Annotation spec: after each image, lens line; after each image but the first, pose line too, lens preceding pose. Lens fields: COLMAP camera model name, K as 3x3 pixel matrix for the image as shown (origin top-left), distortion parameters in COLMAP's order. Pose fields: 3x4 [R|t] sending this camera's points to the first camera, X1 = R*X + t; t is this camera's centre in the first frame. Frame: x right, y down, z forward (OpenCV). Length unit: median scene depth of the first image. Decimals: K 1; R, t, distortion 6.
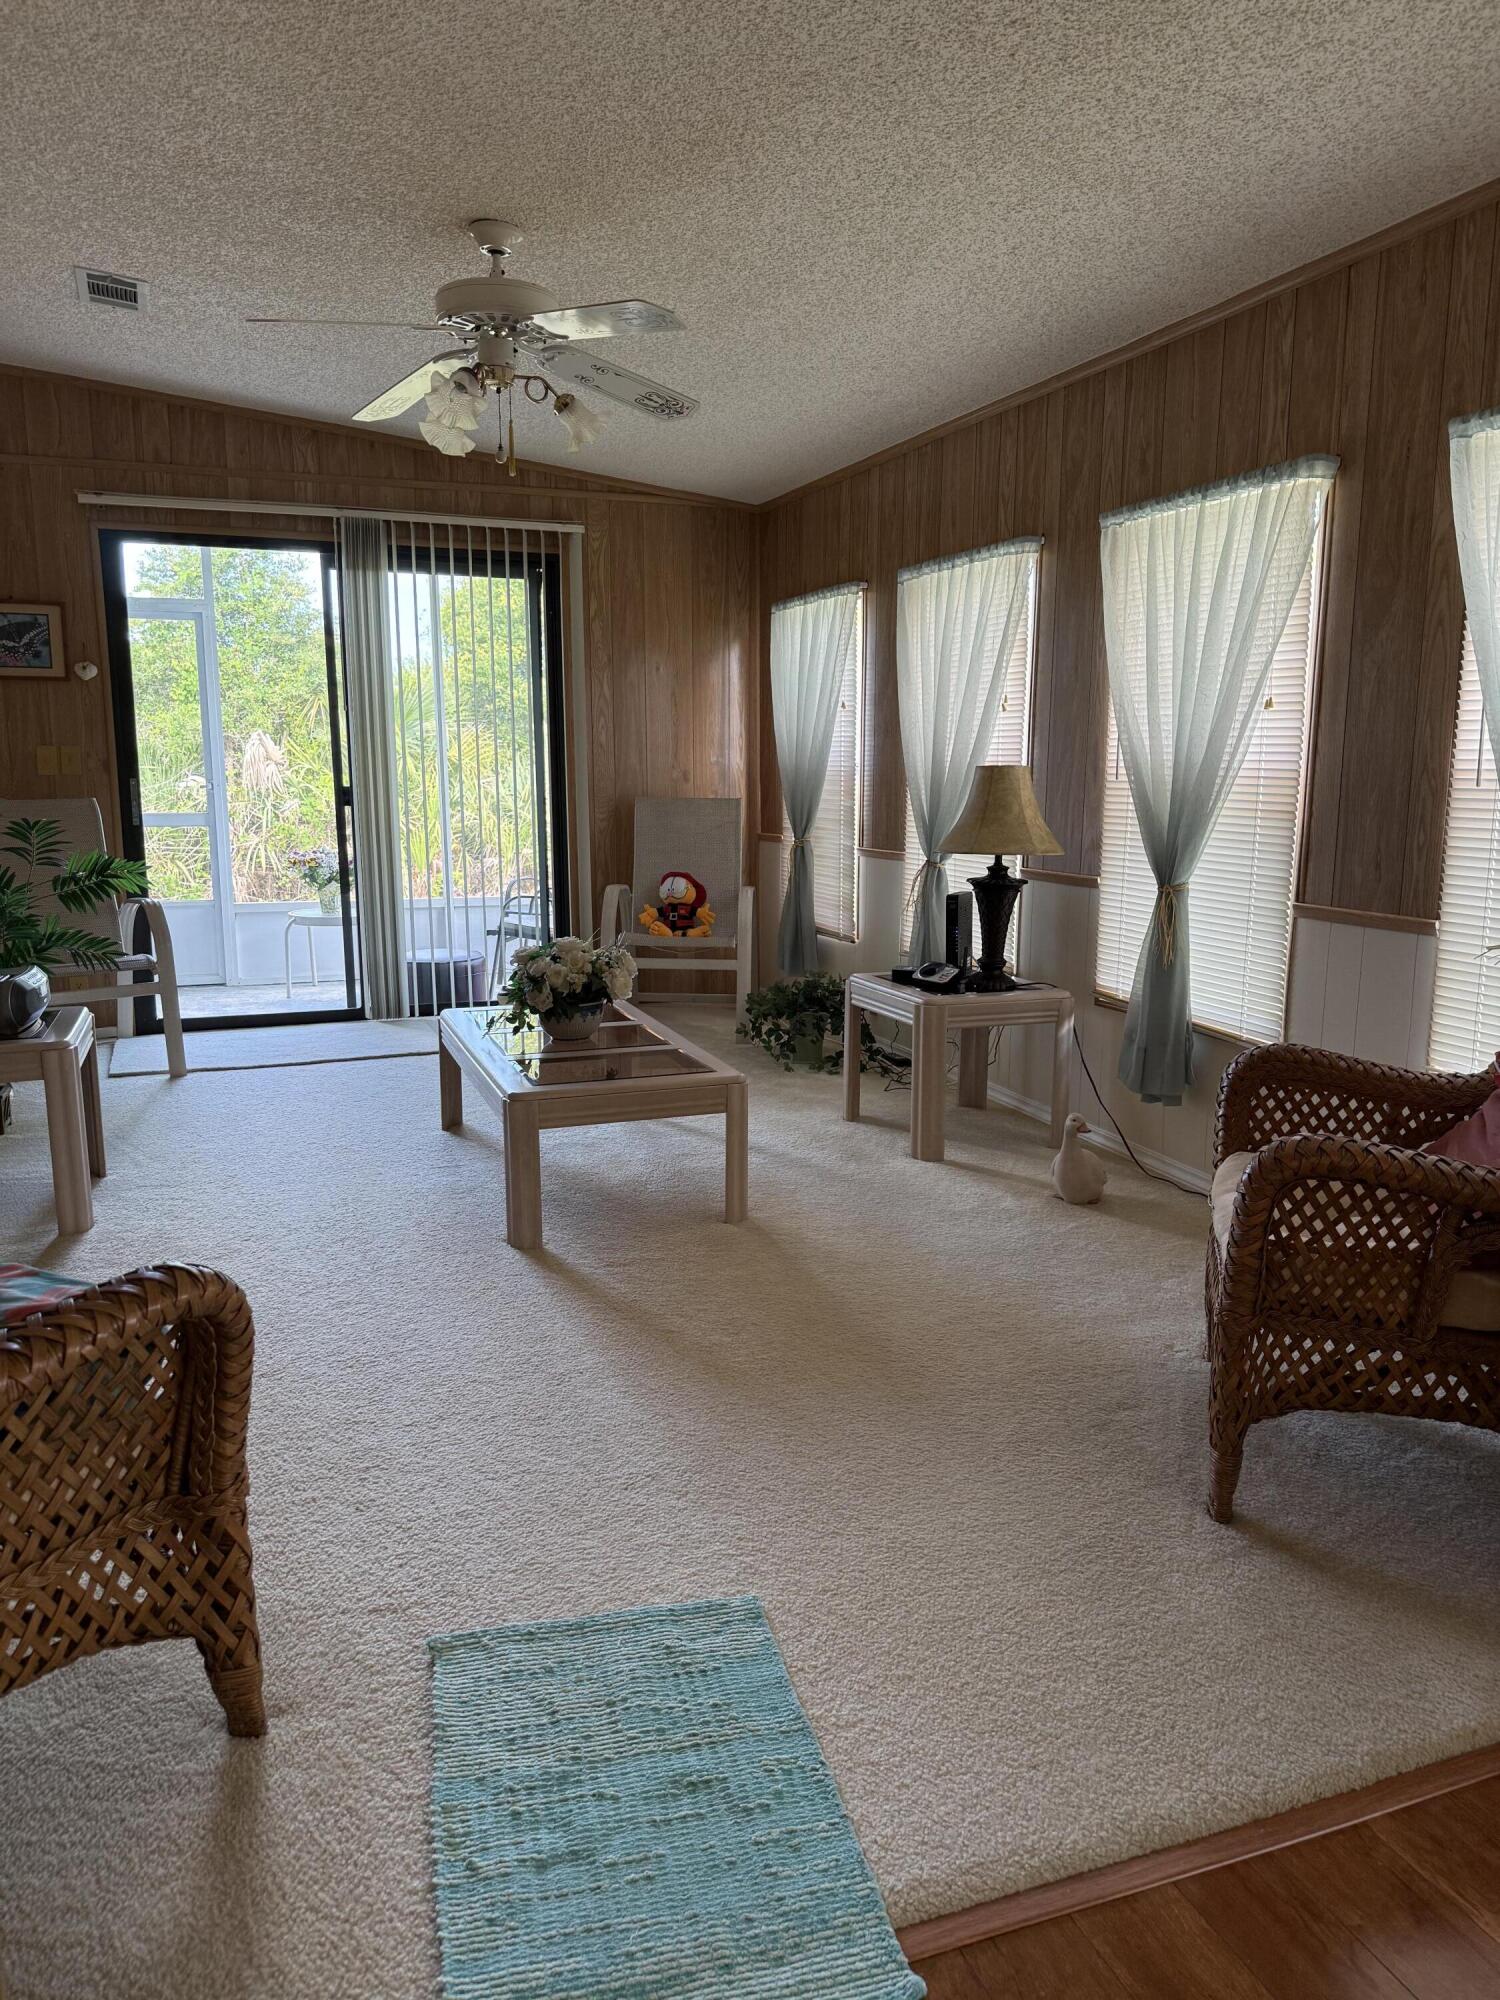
lens RADIAL K [[1401.4, 0, 743.5], [0, 1401.4, 1055.7], [0, 0, 1]] dist [-0.008989, -0.013249]
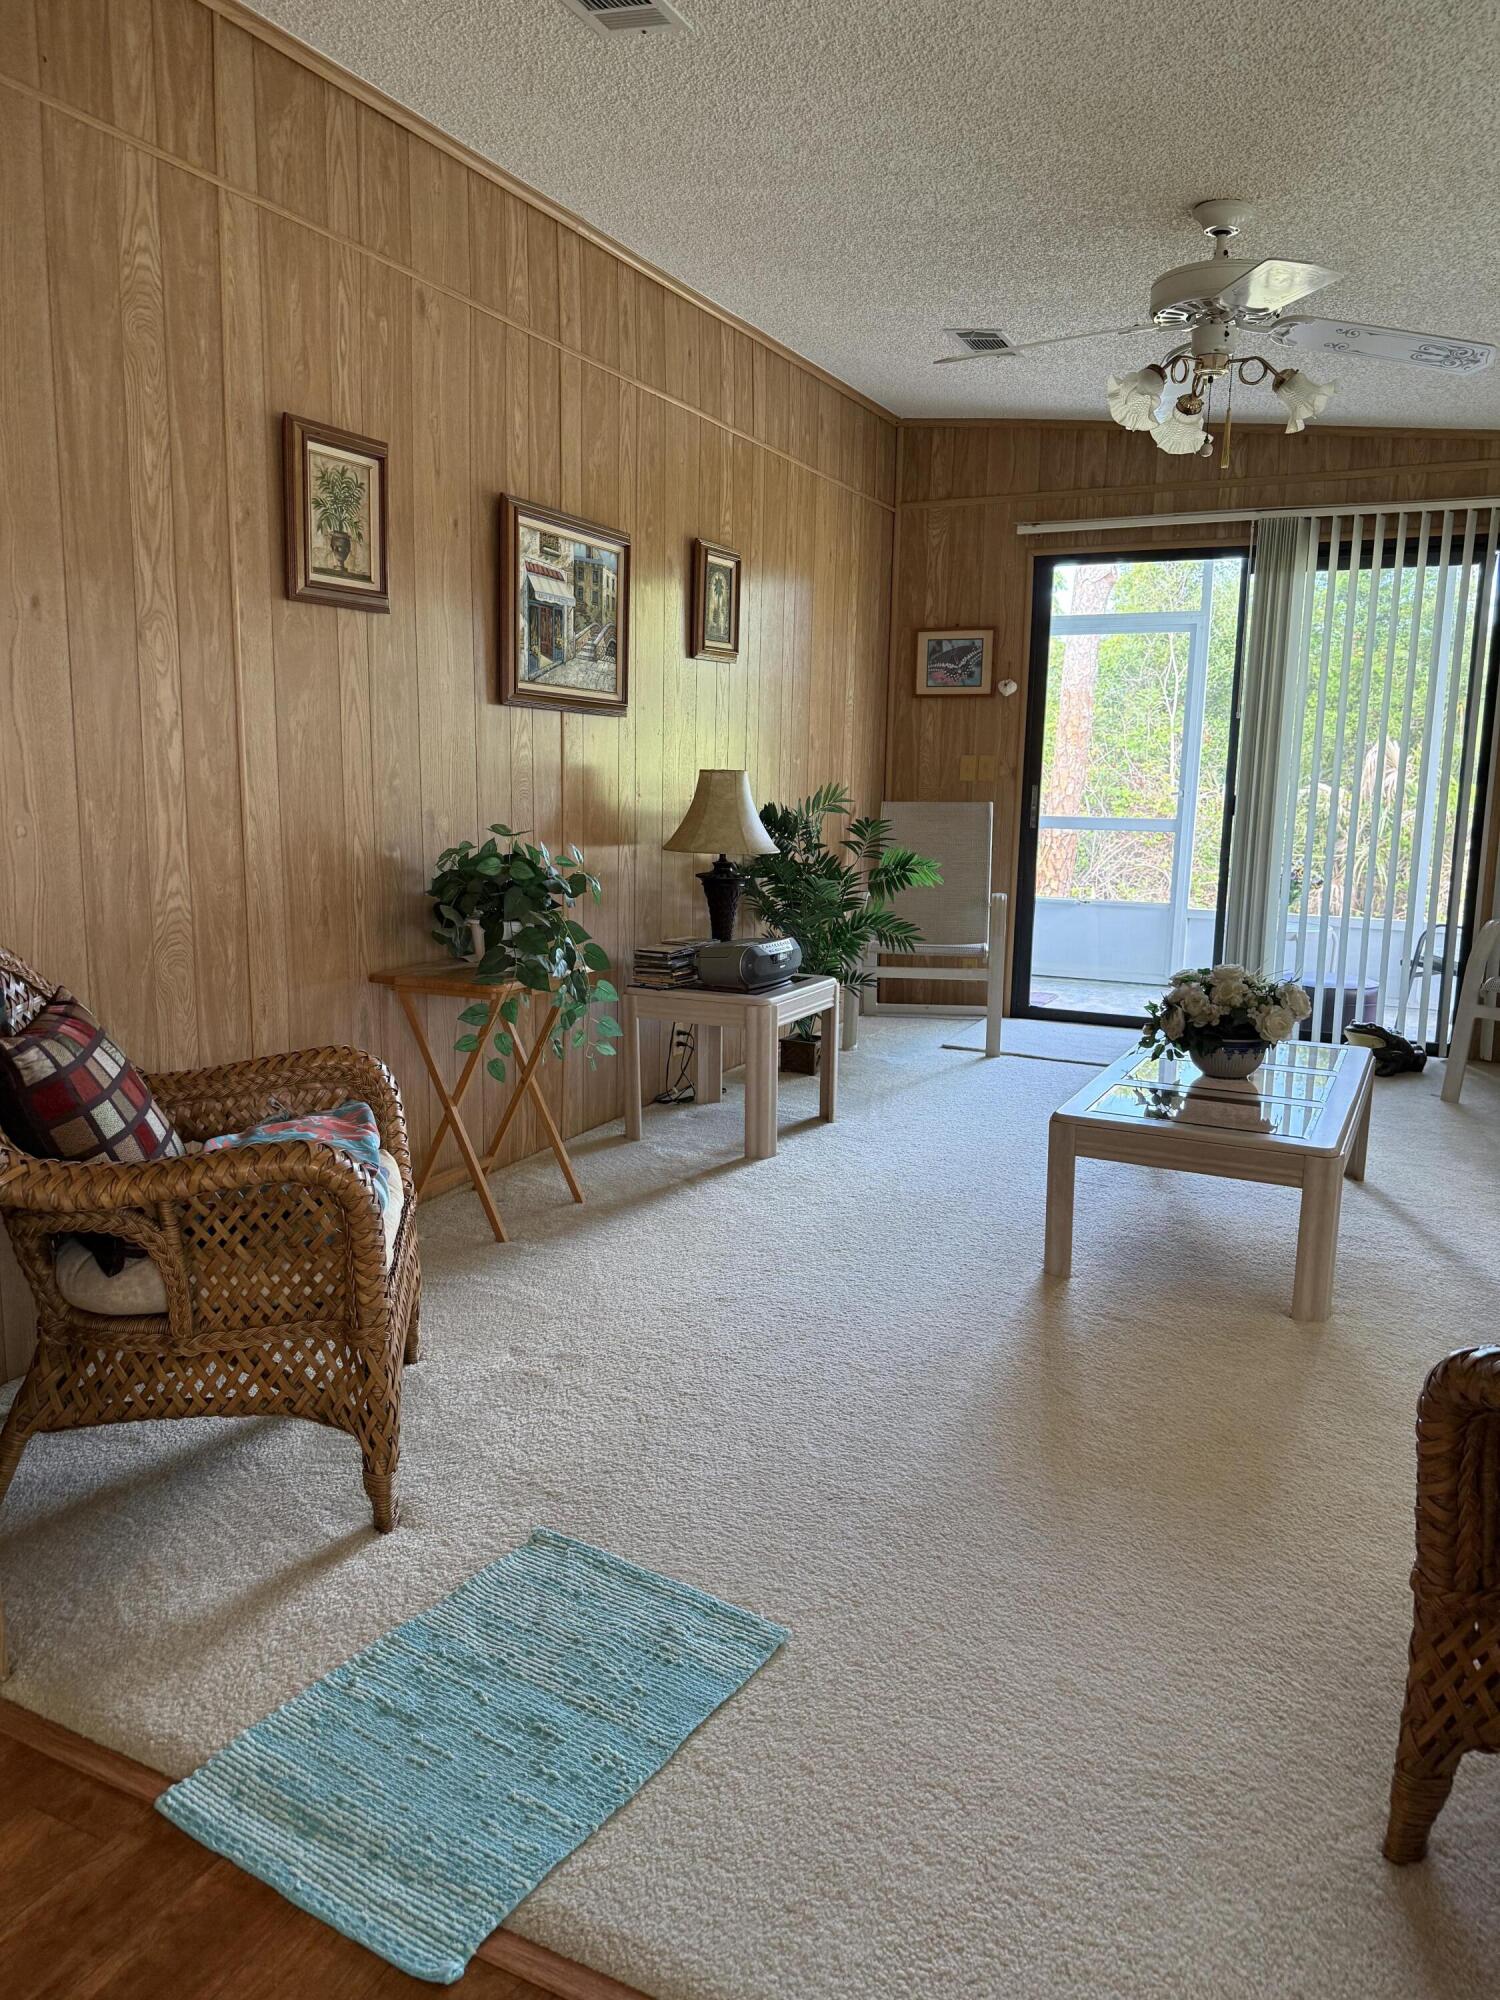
lens RADIAL K [[1407.5, 0, 749.4], [0, 1407.5, 1042.4], [0, 0, 1]] dist [0.048370, -0.078851]
pose [[0.679978, 0.149987, -0.717728, 0.314789], [-0.162211, 0.985372, 0.052238, -0.031666], [0.715065, 0.080903, 0.694361, 0.131456]]
